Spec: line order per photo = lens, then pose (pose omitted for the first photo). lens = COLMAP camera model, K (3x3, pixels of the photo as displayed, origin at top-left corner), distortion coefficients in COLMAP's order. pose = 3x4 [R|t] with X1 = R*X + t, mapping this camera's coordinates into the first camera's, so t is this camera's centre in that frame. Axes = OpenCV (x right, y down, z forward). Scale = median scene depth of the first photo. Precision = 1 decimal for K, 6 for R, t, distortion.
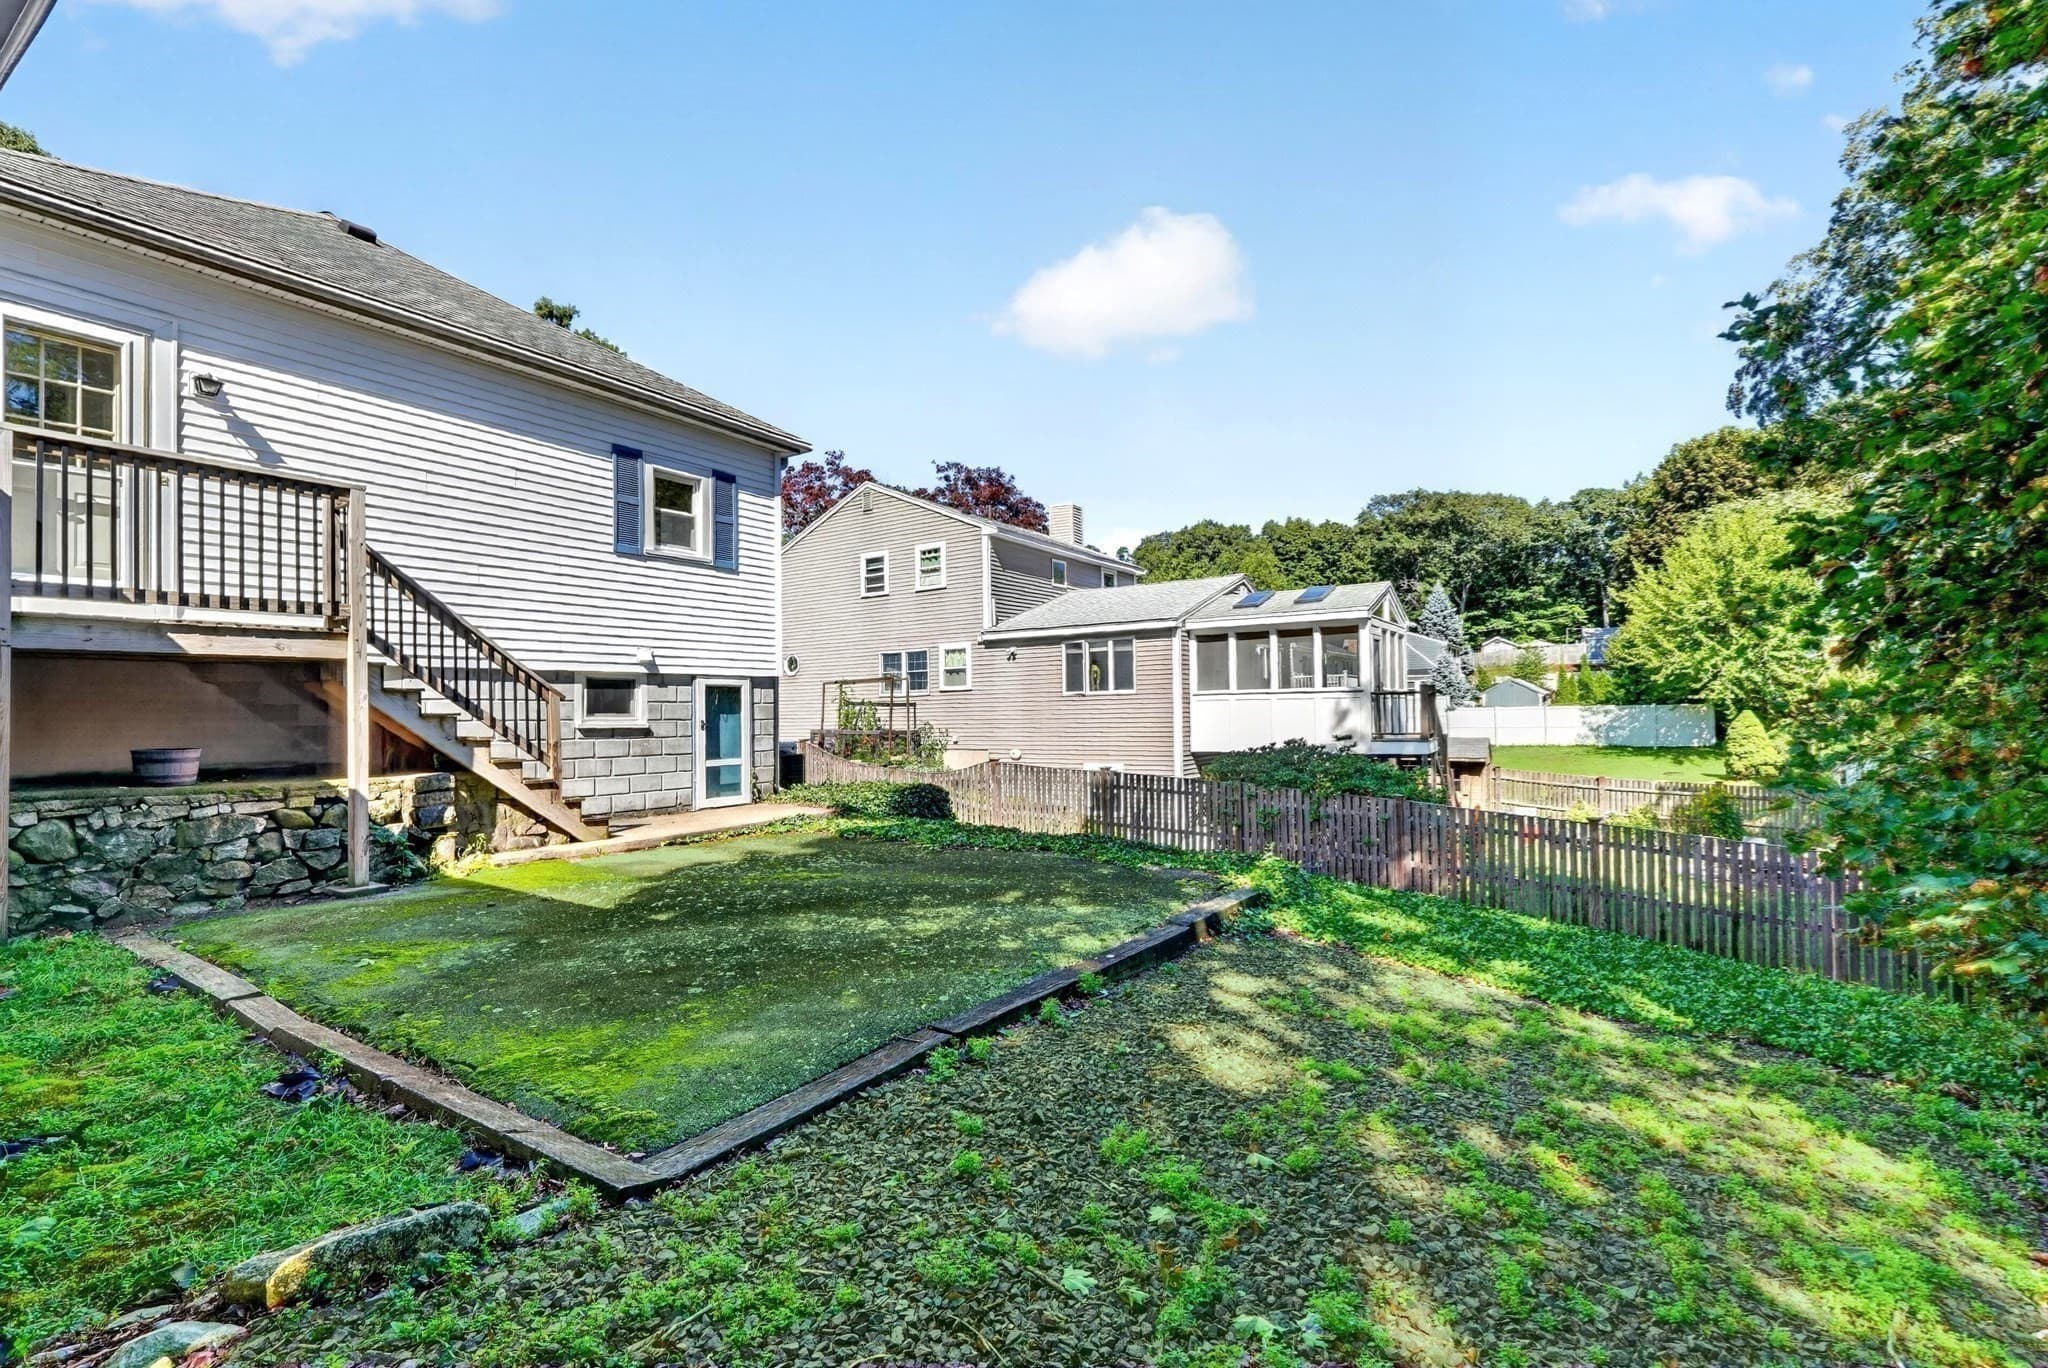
lens RADIAL K [[895.2, 0, 998.7], [0, 895.2, 721.1], [0, 0, 1]] dist [-0.015292, 0.002864]
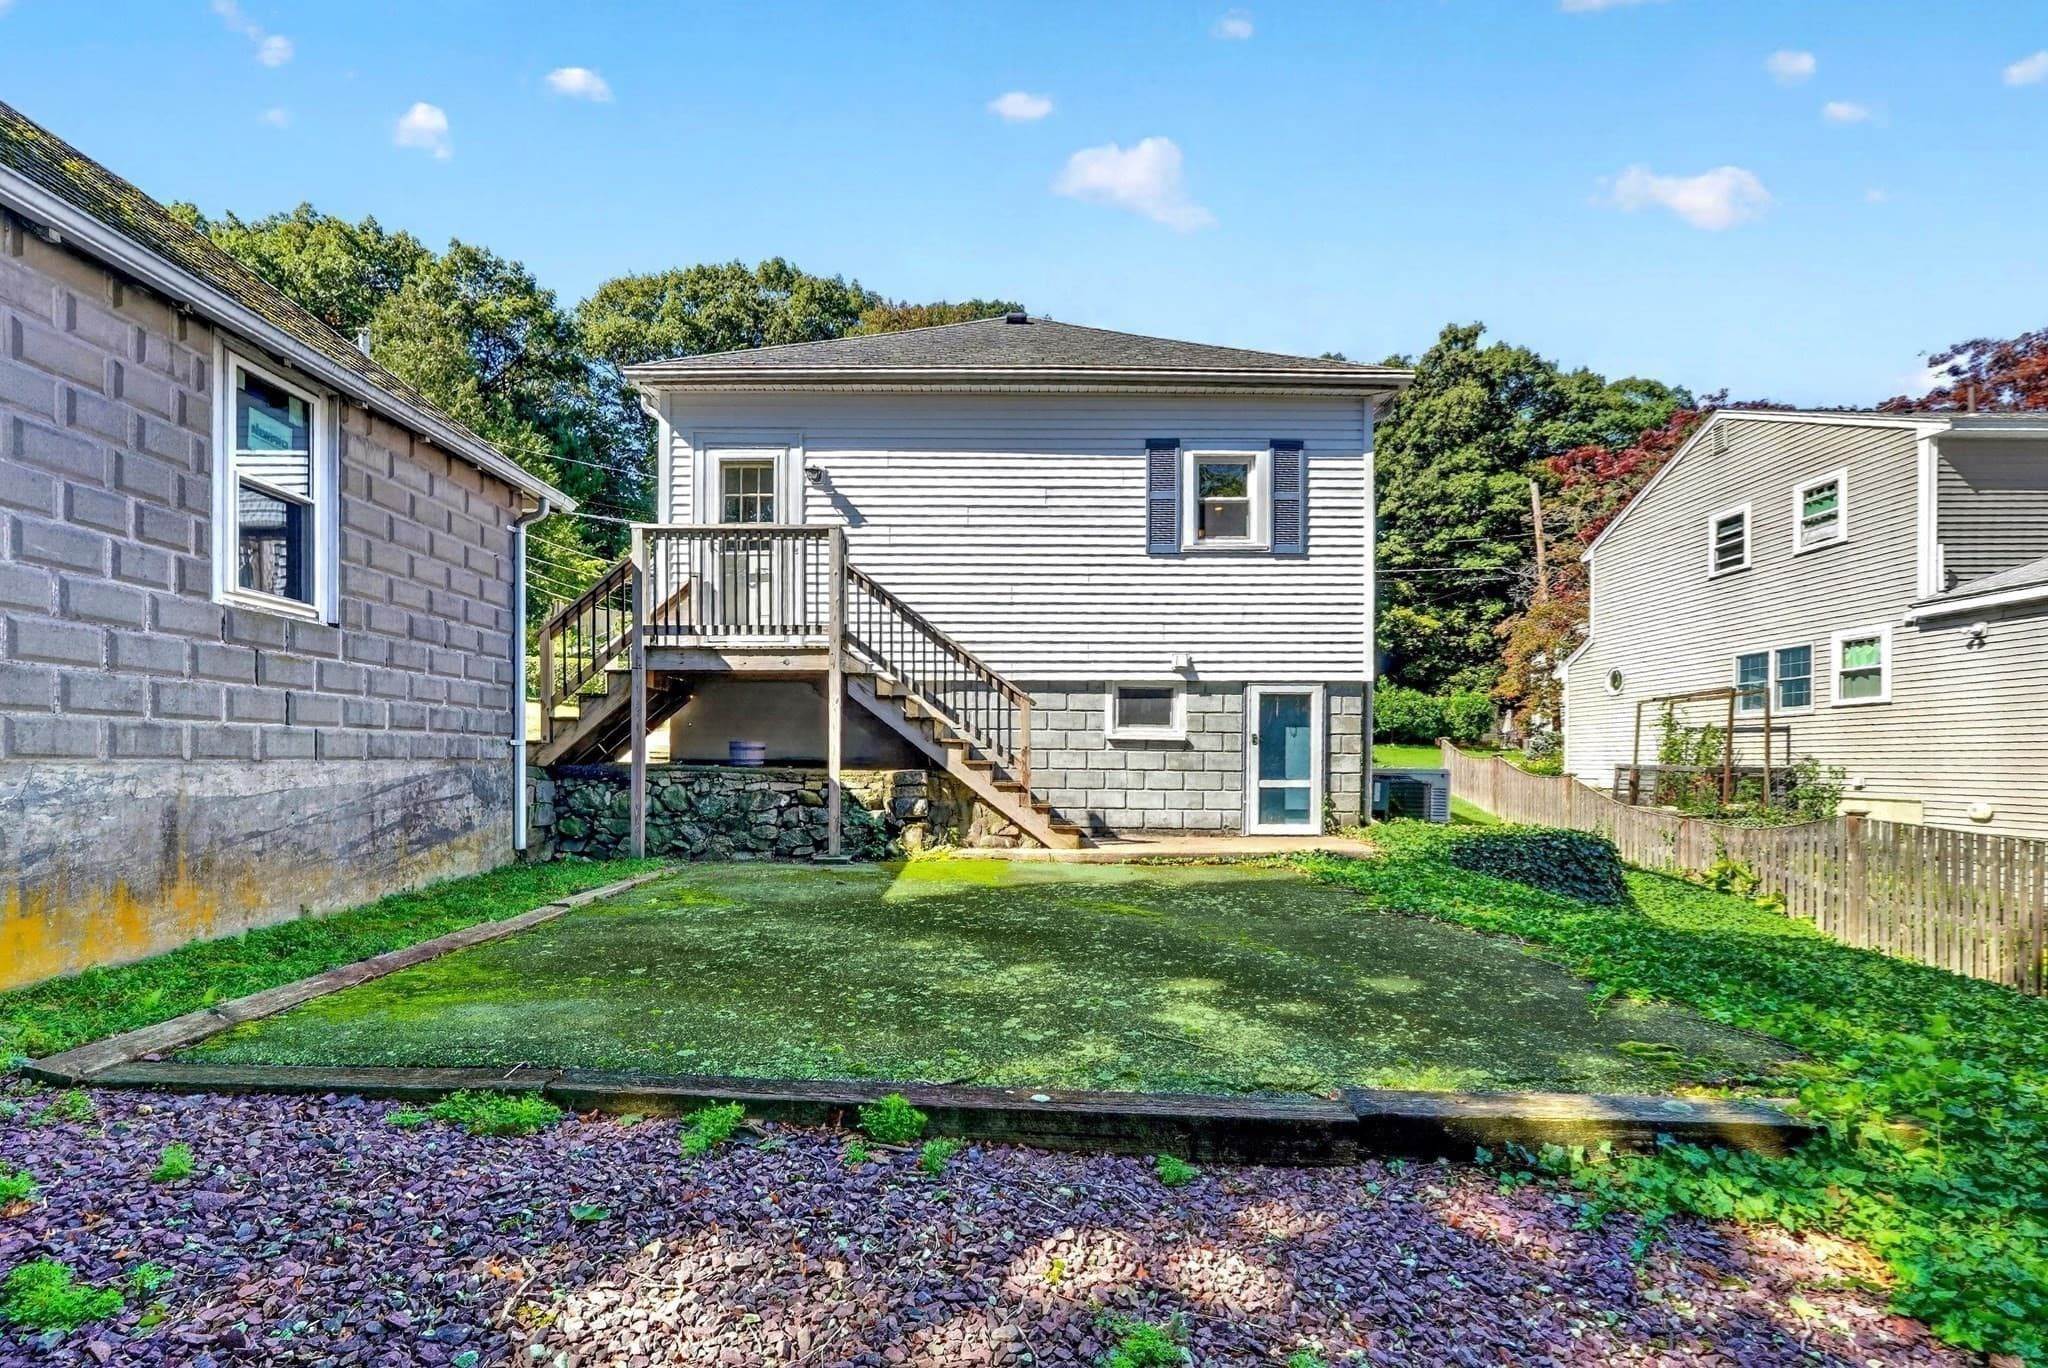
lens RADIAL K [[895.2, 0, 1005.0], [0, 895.2, 779.4], [0, 0, 1]] dist [-0.015292, 0.002864]
pose [[0.555674, 0.035889, -0.830625, 0.284602], [-0.021311, 0.999354, 0.028923, 0.026534], [0.831127, 0.001629, 0.556080, 0.343622]]
